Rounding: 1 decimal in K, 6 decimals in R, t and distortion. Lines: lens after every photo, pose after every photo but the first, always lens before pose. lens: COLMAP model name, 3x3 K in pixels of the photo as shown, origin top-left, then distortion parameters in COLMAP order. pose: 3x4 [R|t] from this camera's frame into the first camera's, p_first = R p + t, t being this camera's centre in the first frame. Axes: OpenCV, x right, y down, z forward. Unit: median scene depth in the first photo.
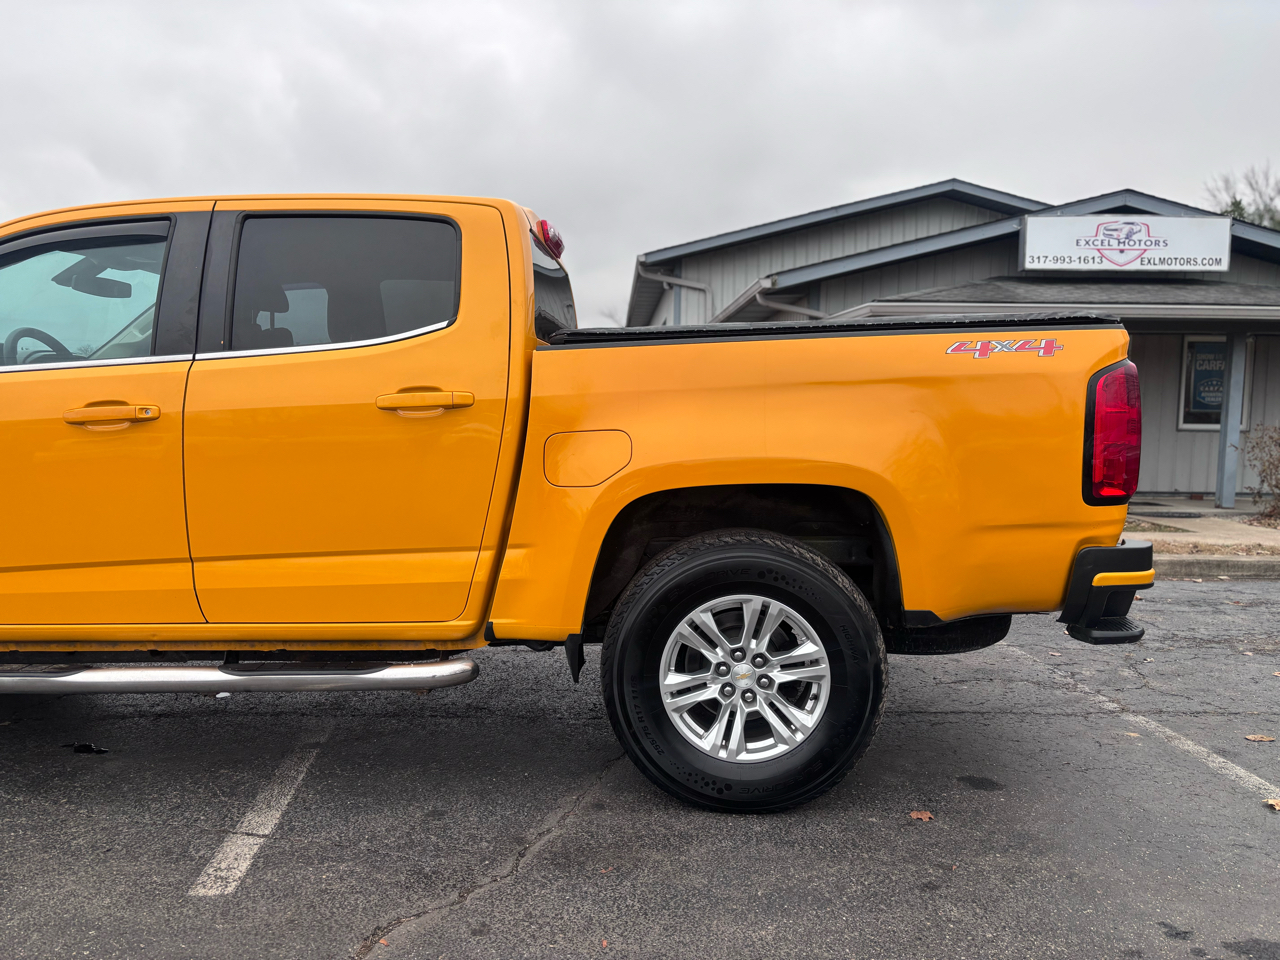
lens RADIAL K [[964.6, 0, 640.0], [0, 964.6, 480.0], [0, 0, 1]] dist [0.061557, -0.058262]
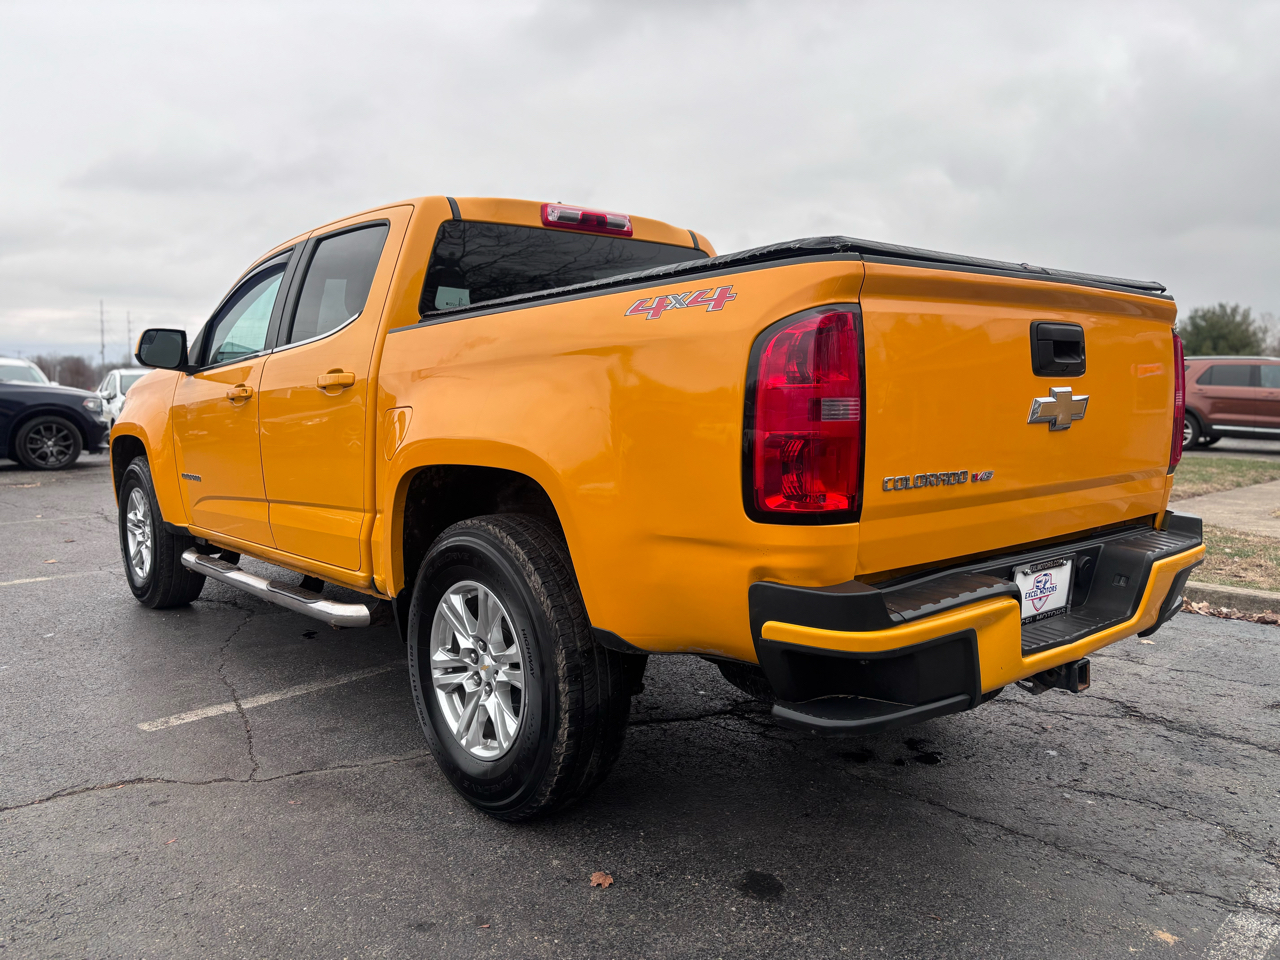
lens RADIAL K [[964.6, 0, 640.0], [0, 964.6, 480.0], [0, 0, 1]] dist [0.061557, -0.058262]
pose [[0.685393, 0.062752, -0.725464, 0.893529], [-0.058005, 0.997819, 0.031510, -0.020039], [0.725859, 0.020484, 0.687538, 0.454620]]
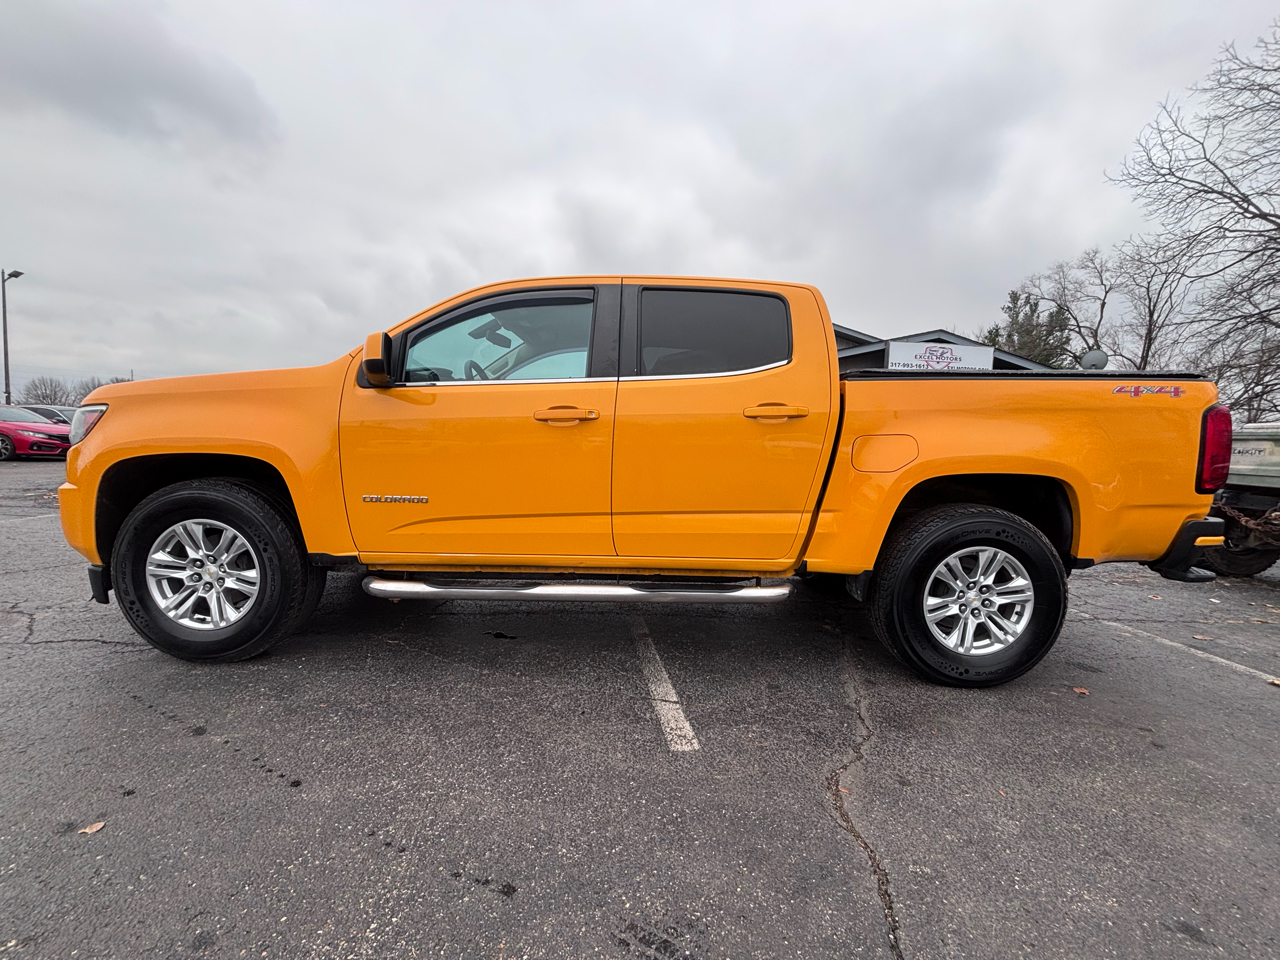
lens RADIAL K [[505.1, 0, 640.0], [0, 505.1, 480.0], [0, 0, 1]] dist [0.003028, 0.000199]
pose [[0.998279, 0.028157, 0.051438, -0.467234], [-0.028201, 0.999602, 0.000118, 0.028490], [-0.051414, -0.001569, 0.998676, 0.227457]]
